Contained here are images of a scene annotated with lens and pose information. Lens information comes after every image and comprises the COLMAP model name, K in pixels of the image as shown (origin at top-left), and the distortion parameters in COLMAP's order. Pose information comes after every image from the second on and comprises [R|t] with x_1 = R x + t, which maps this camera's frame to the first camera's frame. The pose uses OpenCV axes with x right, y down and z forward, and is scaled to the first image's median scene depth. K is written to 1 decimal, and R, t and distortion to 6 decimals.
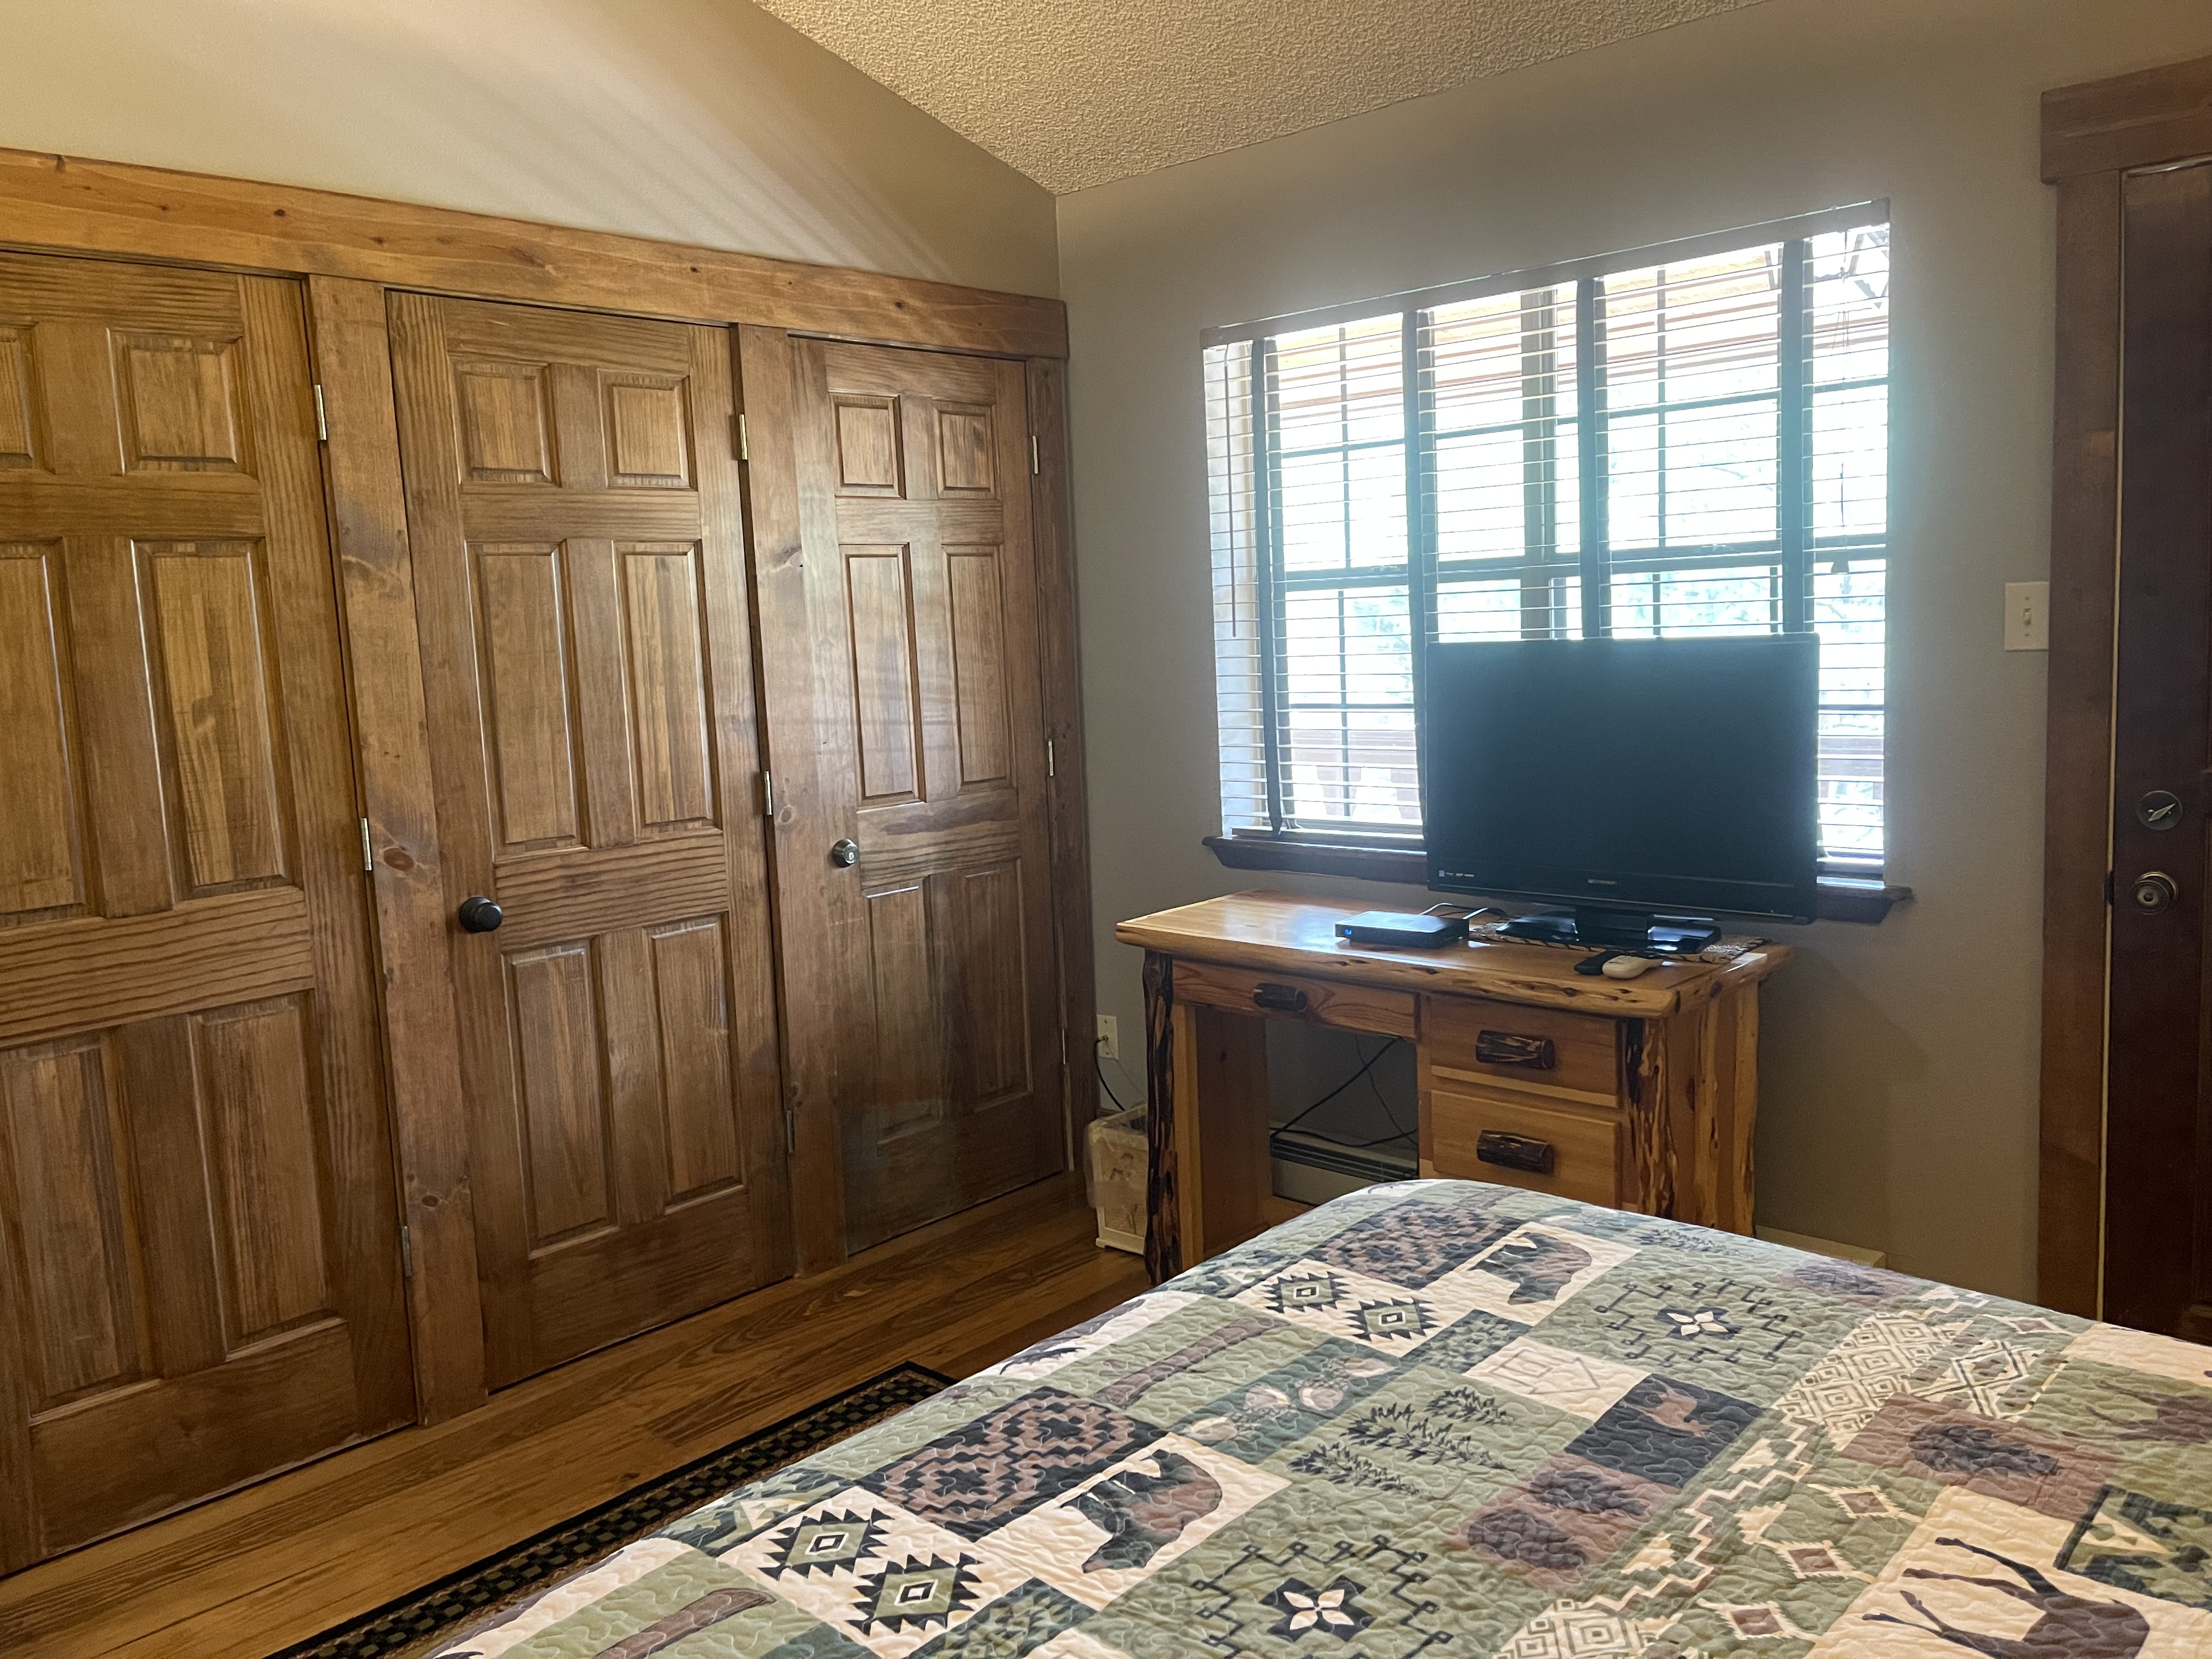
lens RADIAL K [[1685.0, 0, 1116.5], [0, 1685.0, 801.6], [0, 0, 1]] dist [0.065551, -0.095730]
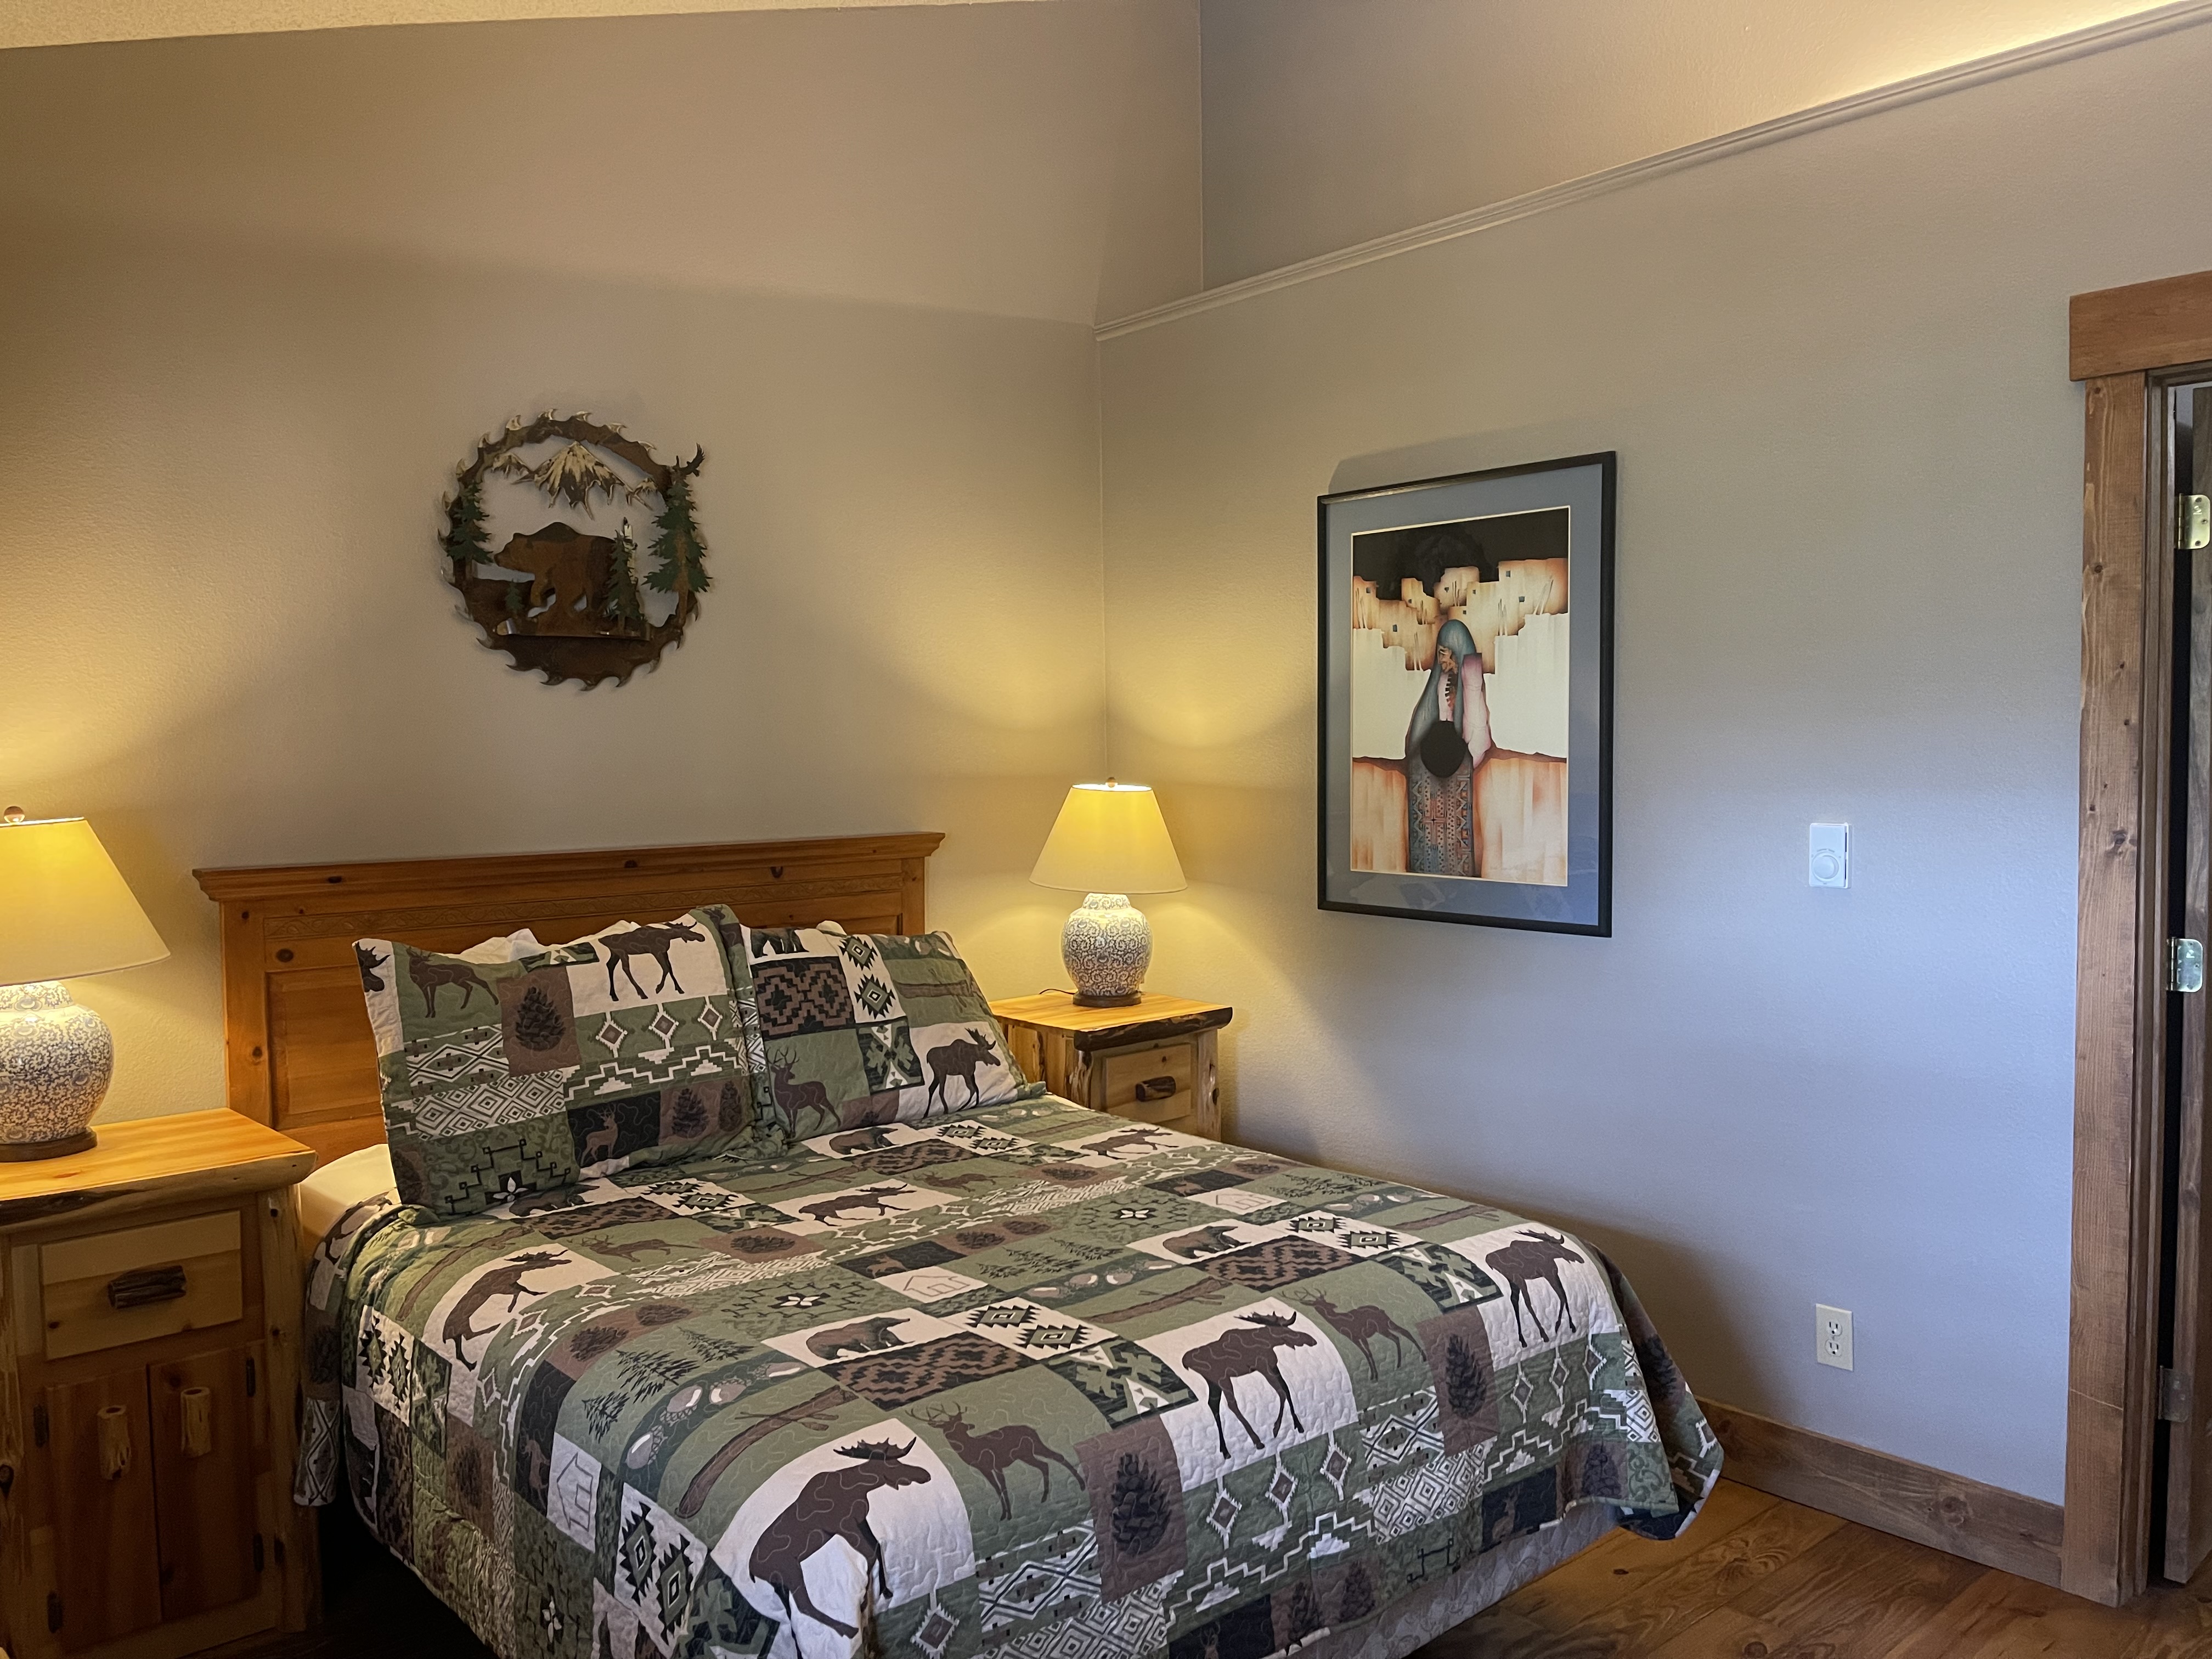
lens RADIAL K [[1682.7, 0, 1106.0], [0, 1682.7, 829.5], [0, 0, 1]] dist [0.067960, -0.079012]
pose [[-0.992863, 0.055034, 0.105805, -0.046057], [0.070733, 0.986017, 0.150885, -0.155072], [-0.096022, 0.157293, -0.982873, 1.293688]]
